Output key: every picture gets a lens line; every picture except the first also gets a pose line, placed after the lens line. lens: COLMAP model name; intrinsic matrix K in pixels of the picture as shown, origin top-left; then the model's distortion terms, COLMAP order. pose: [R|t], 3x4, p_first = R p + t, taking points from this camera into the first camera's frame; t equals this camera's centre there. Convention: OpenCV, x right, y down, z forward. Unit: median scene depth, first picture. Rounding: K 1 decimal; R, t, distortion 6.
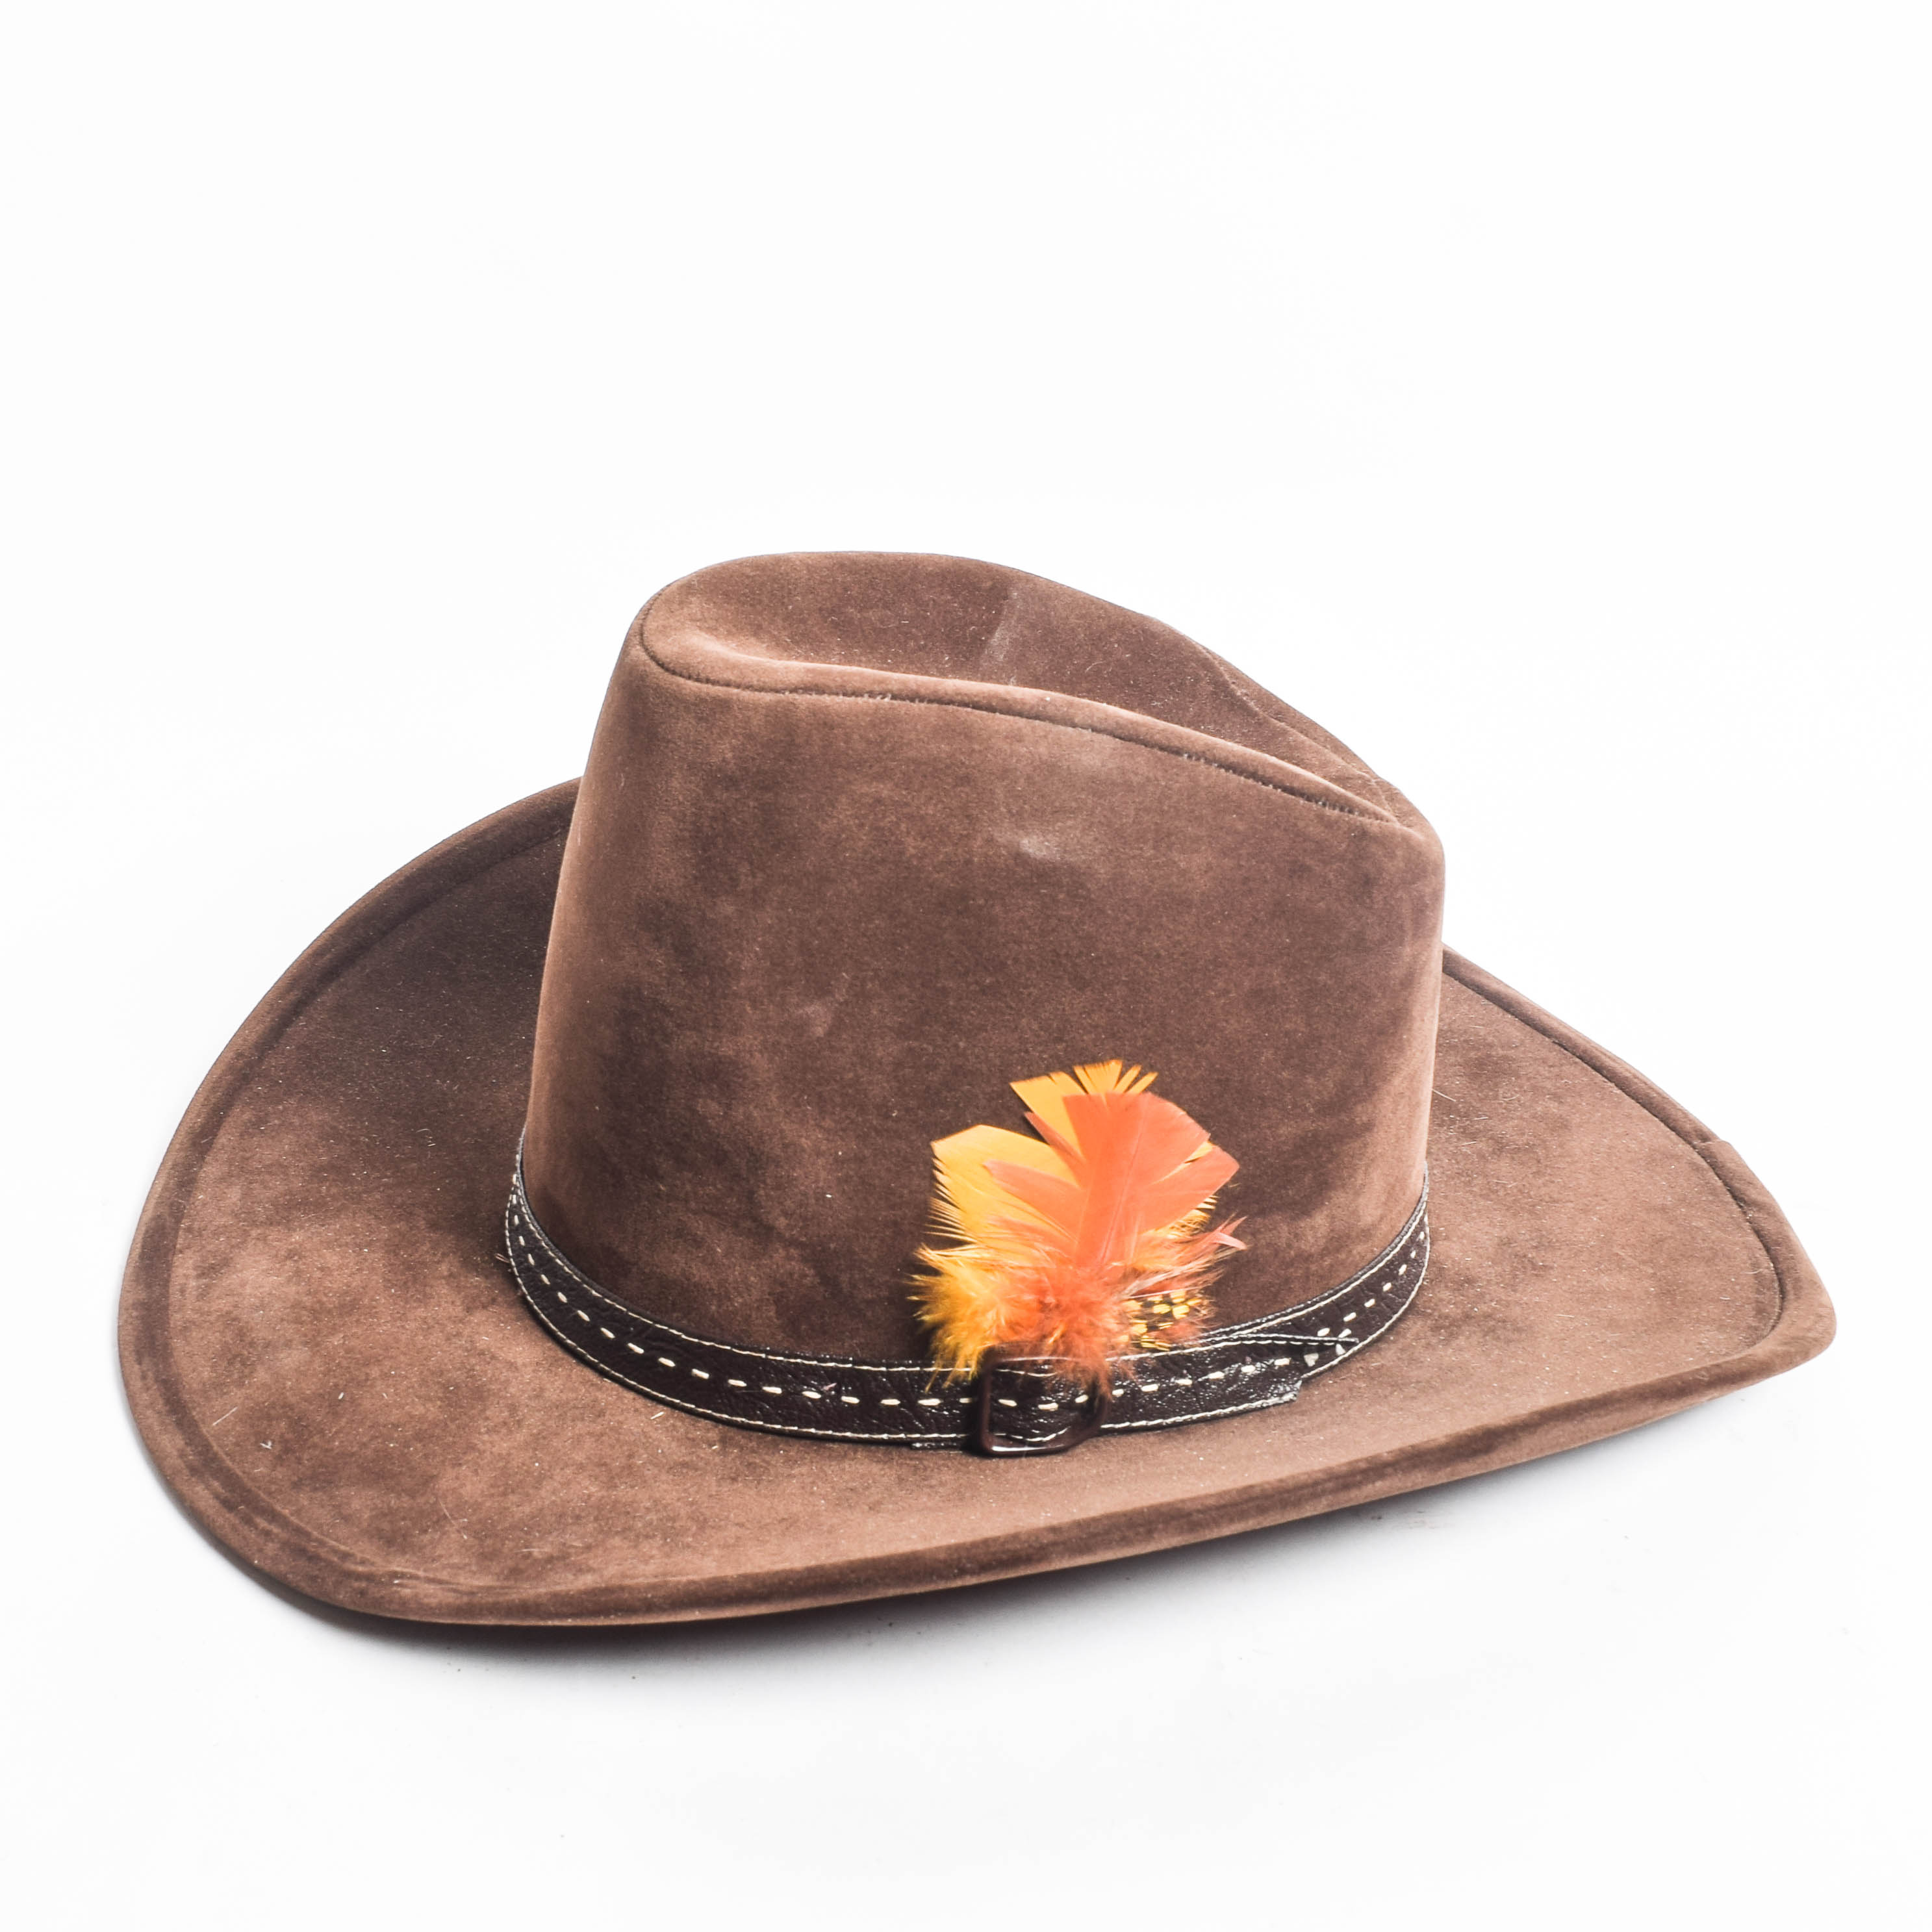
lens RADIAL K [[2668.2, 0, 970.9], [0, 2668.2, 961.7], [0, 0, 1]] dist [-0.030649, 0.000000]
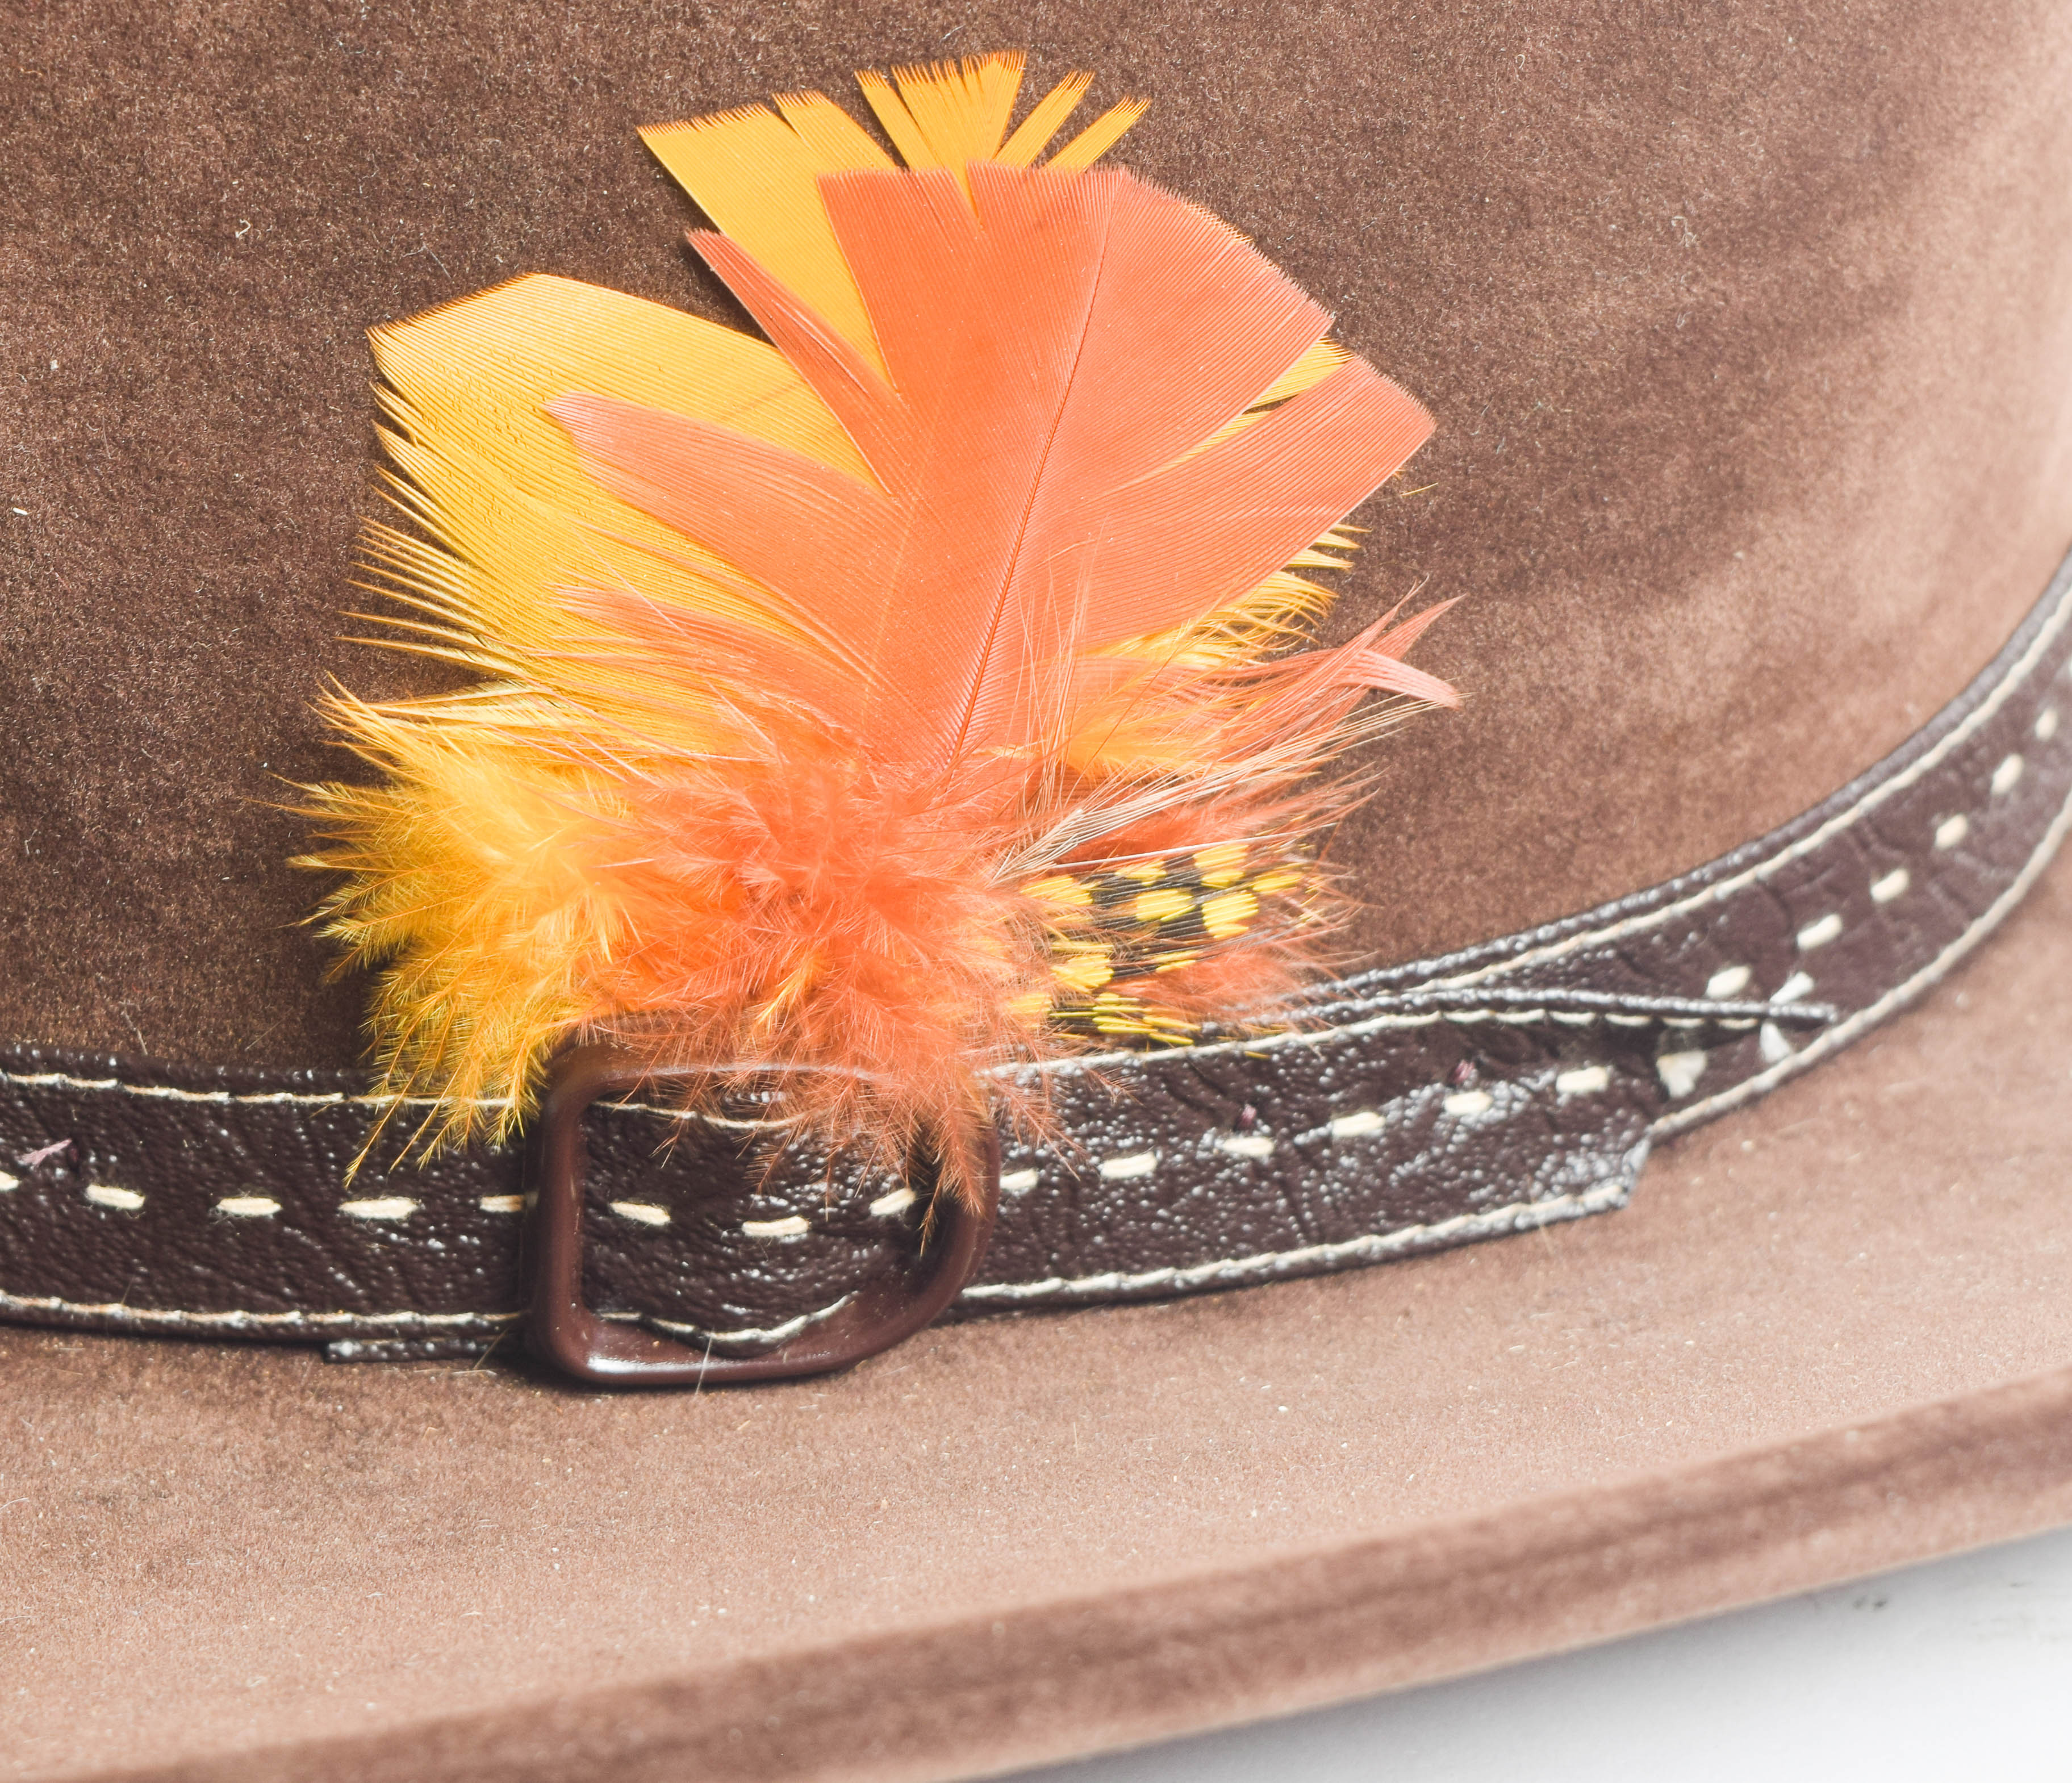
lens RADIAL K [[8211.5, 0, 1034.4], [0, 8211.5, 891.6], [0, 0, 1]] dist [-0.069791, 0.000000]
pose [[0.999457, 0.010008, 0.031407, 0.029061], [-0.014106, 0.991003, 0.133098, 0.007982], [-0.029793, -0.133468, 0.990605, 0.100736]]
